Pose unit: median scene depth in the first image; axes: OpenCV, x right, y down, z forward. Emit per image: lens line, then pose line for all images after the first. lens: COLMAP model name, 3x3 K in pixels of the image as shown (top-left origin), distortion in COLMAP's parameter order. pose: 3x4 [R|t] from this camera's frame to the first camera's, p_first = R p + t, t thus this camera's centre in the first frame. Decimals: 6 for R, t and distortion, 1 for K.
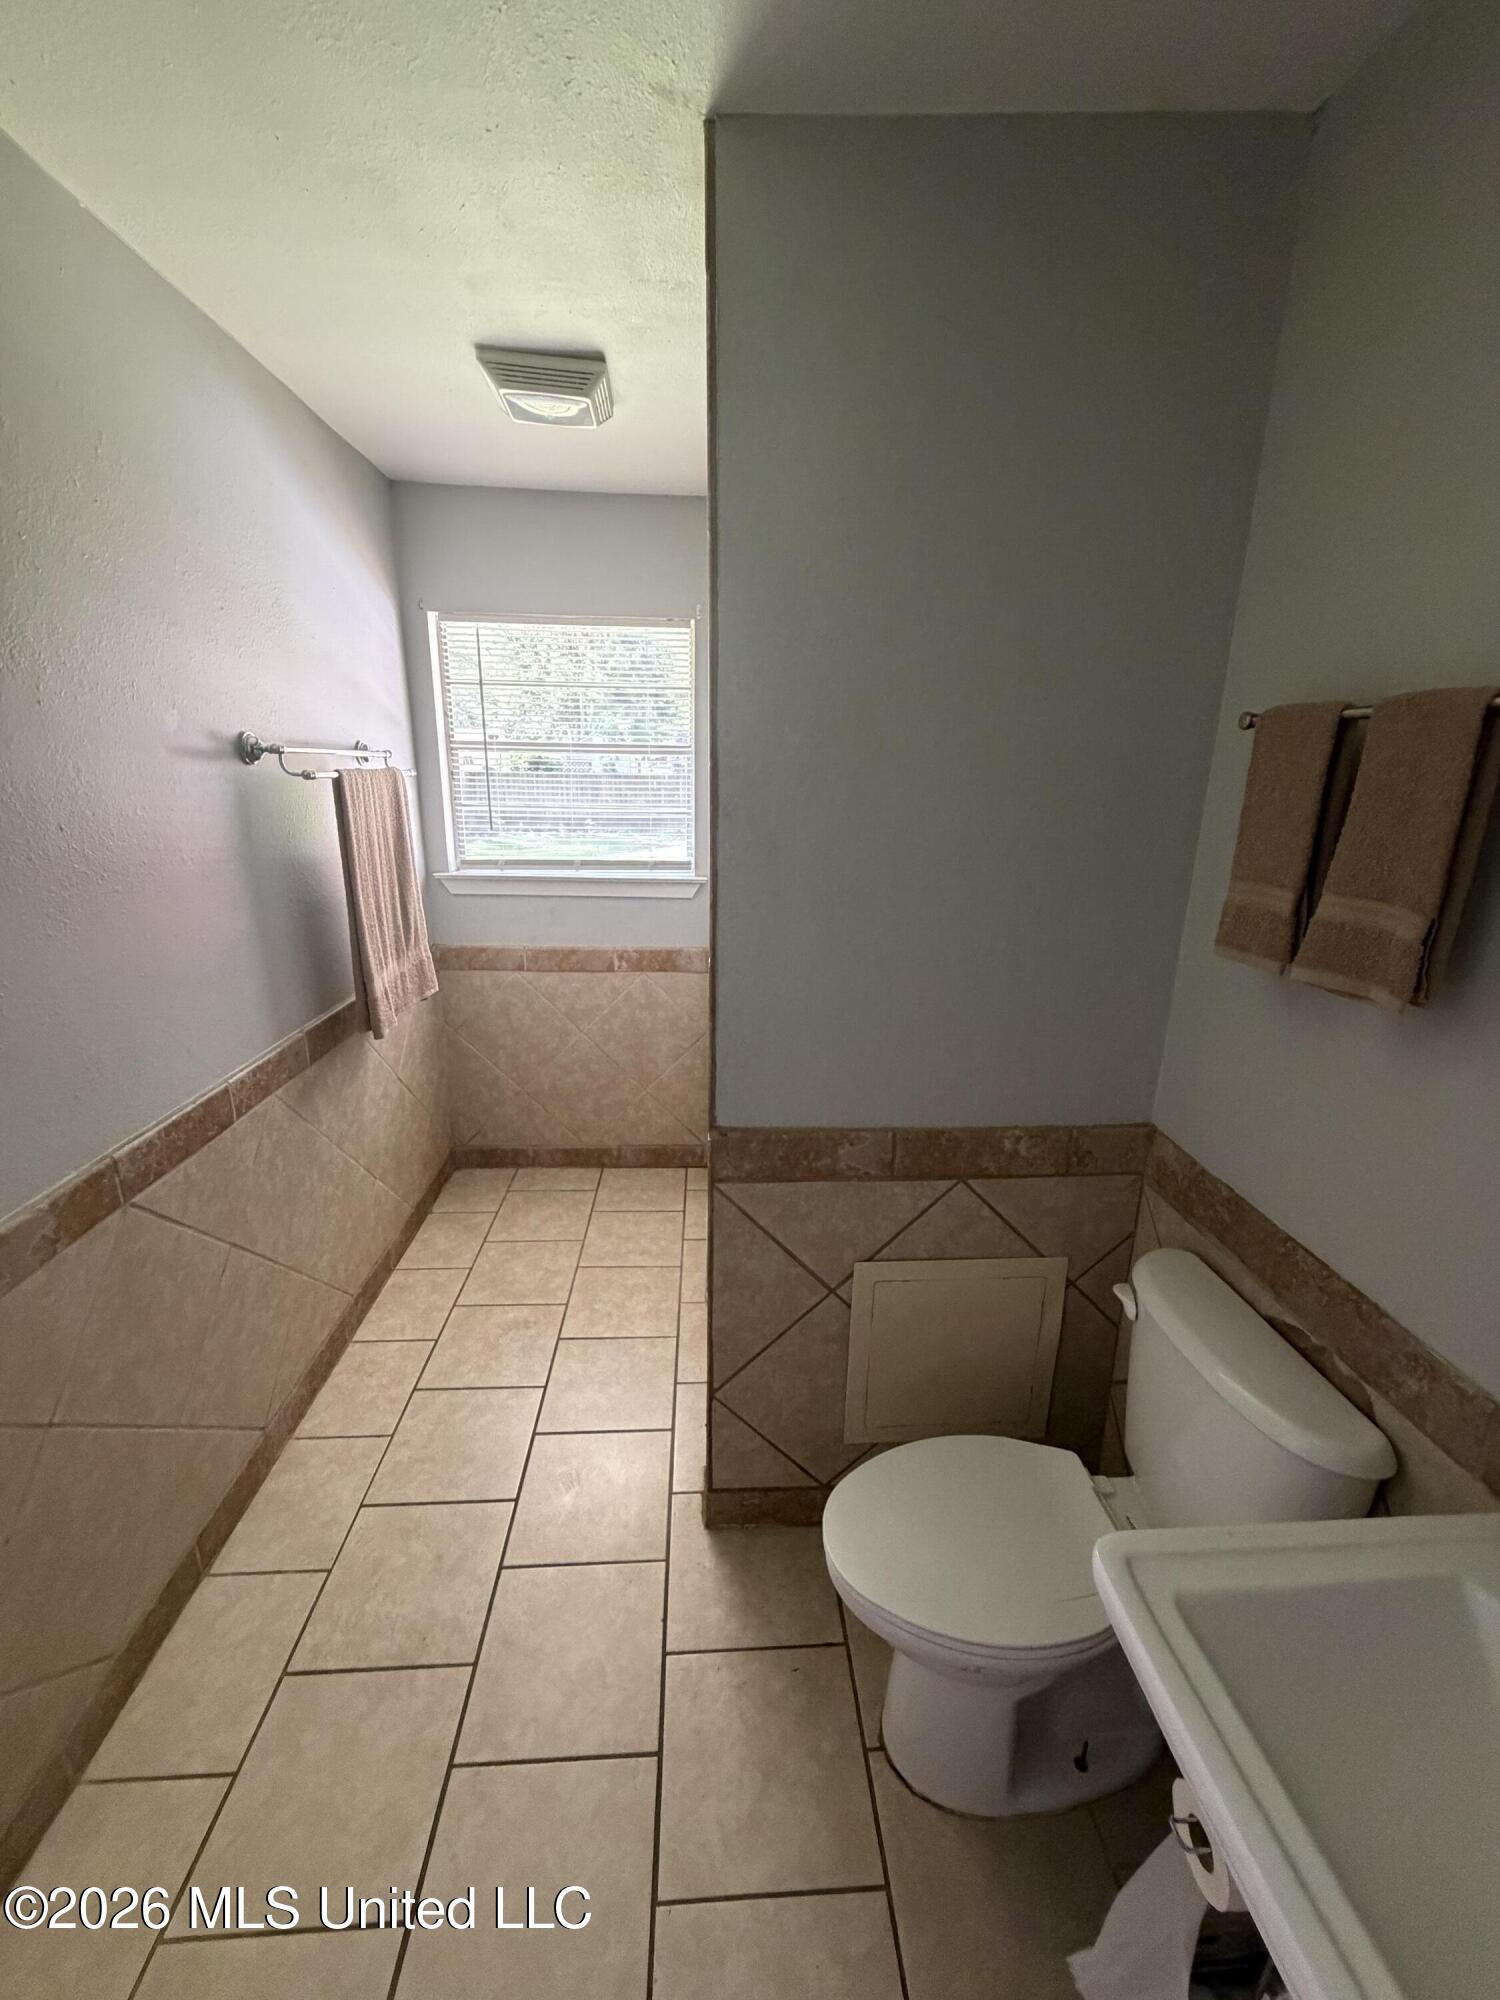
lens RADIAL K [[801.8, 0, 750.9], [0, 801.8, 1000.2], [0, 0, 1]] dist [0.000403, 0.000528]
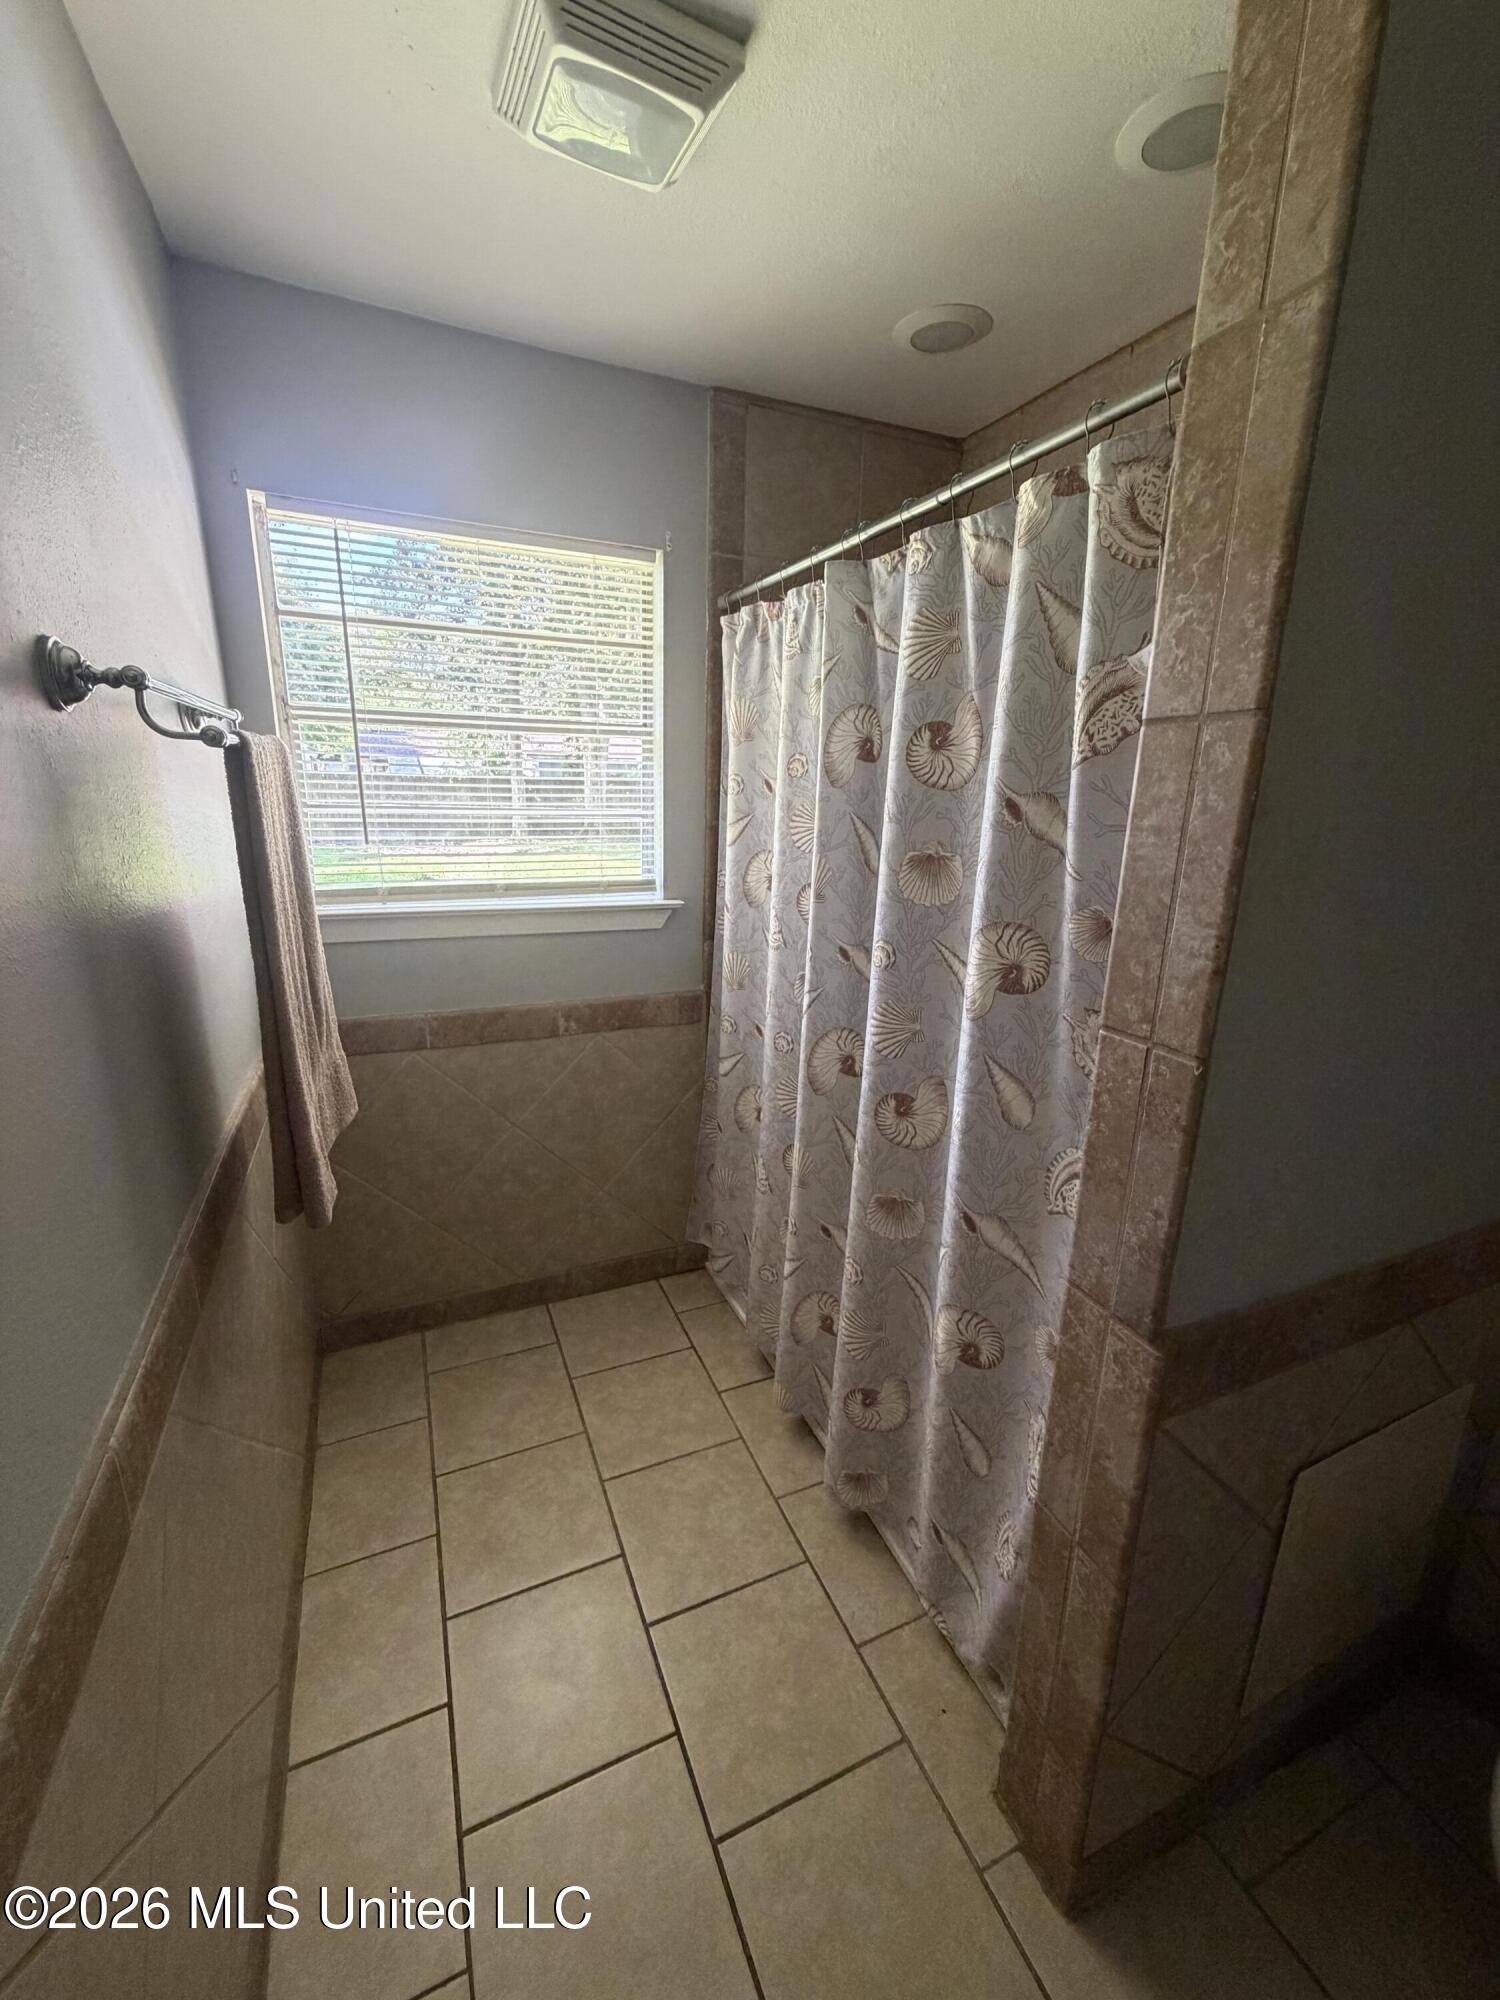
lens RADIAL K [[801.8, 0, 748.7], [0, 801.8, 1002.2], [0, 0, 1]] dist [0.000403, 0.000528]
pose [[0.935025, -0.087917, 0.343509, -0.256145], [0.089118, 0.995945, 0.012322, -0.060348], [-0.343199, 0.019091, 0.939069, 0.266333]]
